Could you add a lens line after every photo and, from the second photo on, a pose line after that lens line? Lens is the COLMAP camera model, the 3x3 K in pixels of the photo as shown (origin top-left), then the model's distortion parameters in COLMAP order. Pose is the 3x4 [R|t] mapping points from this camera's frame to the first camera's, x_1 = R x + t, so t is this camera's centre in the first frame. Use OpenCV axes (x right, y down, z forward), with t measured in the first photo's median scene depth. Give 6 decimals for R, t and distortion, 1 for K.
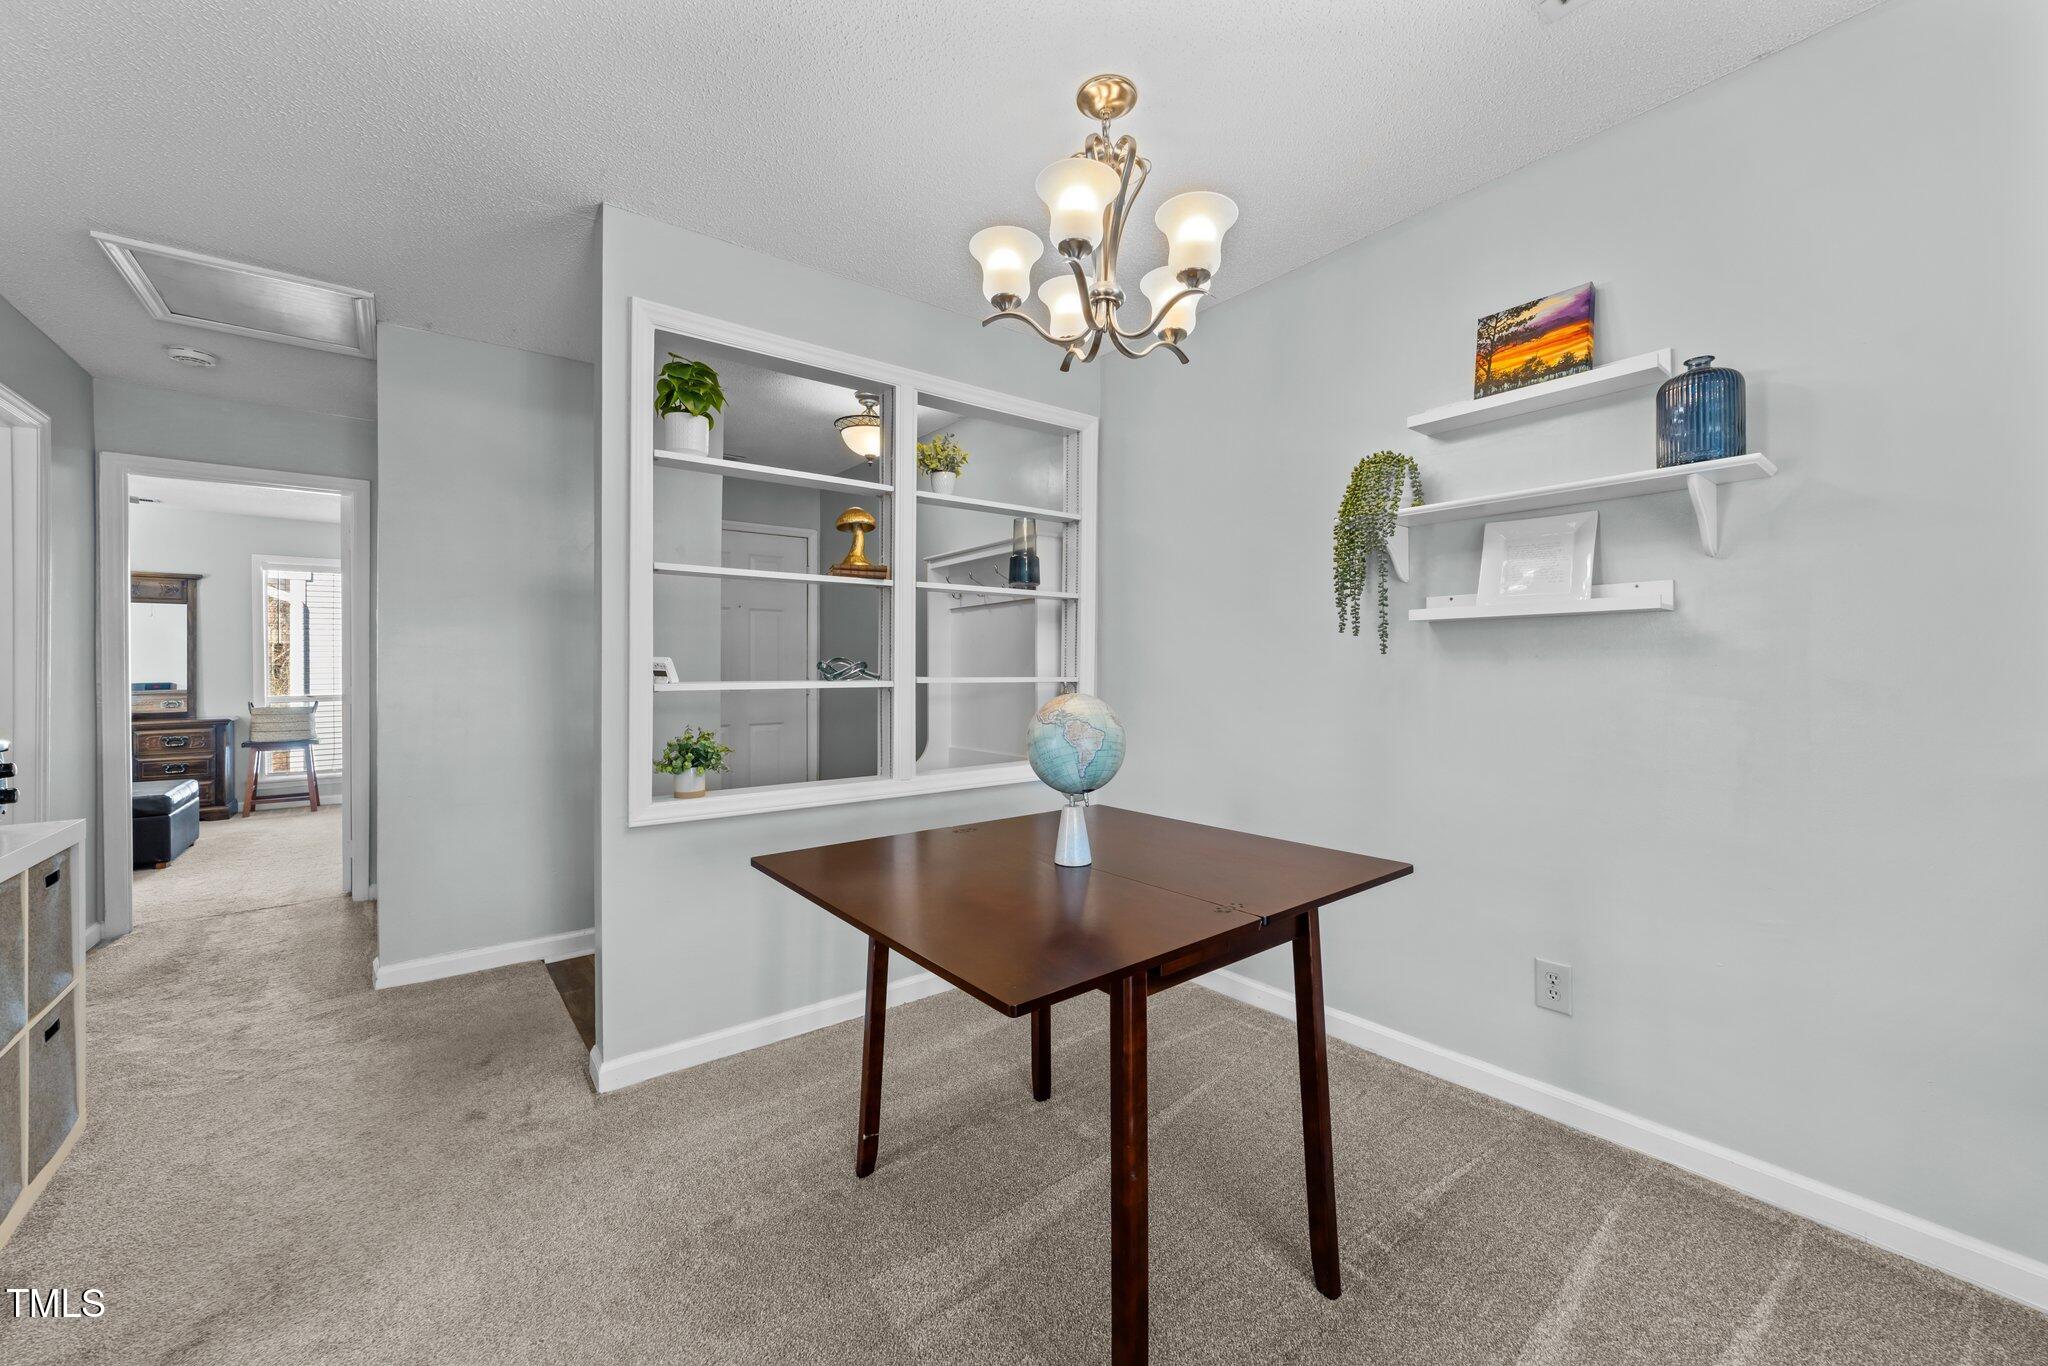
lens RADIAL K [[781.3, 0, 1020.0], [0, 781.3, 682.4], [0, 0, 1]] dist [-0.019276, 0.007574]
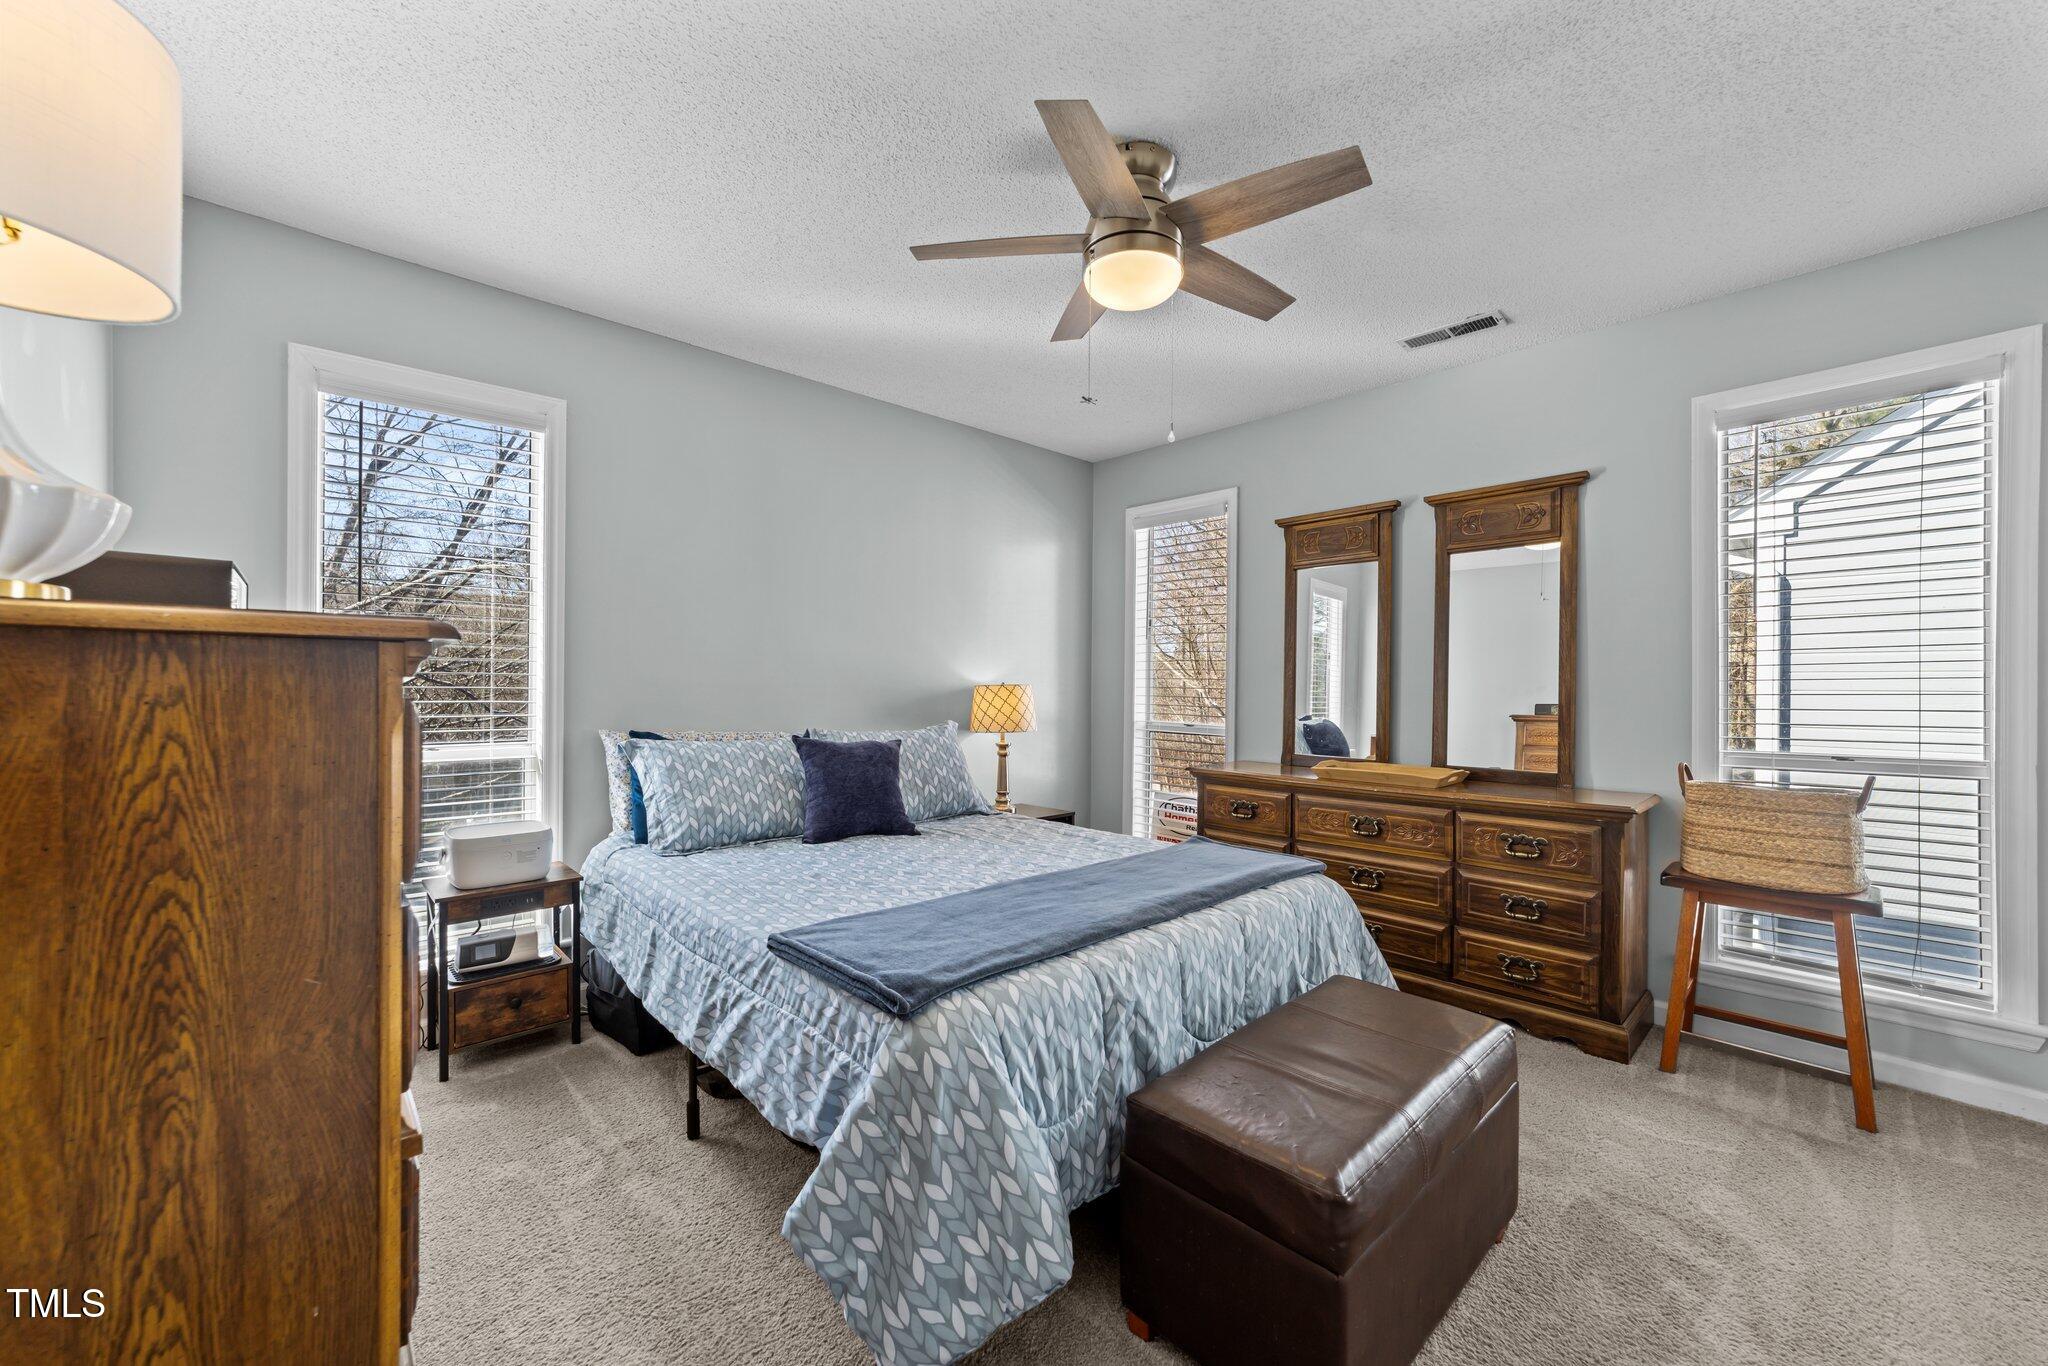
lens RADIAL K [[781.3, 0, 1020.0], [0, 781.3, 682.4], [0, 0, 1]] dist [-0.019276, 0.007574]
pose [[0.061995, -0.008932, -0.998036, -0.634659], [-0.017994, 0.999787, -0.010066, -0.006218], [0.997914, 0.018583, 0.061821, 0.647683]]
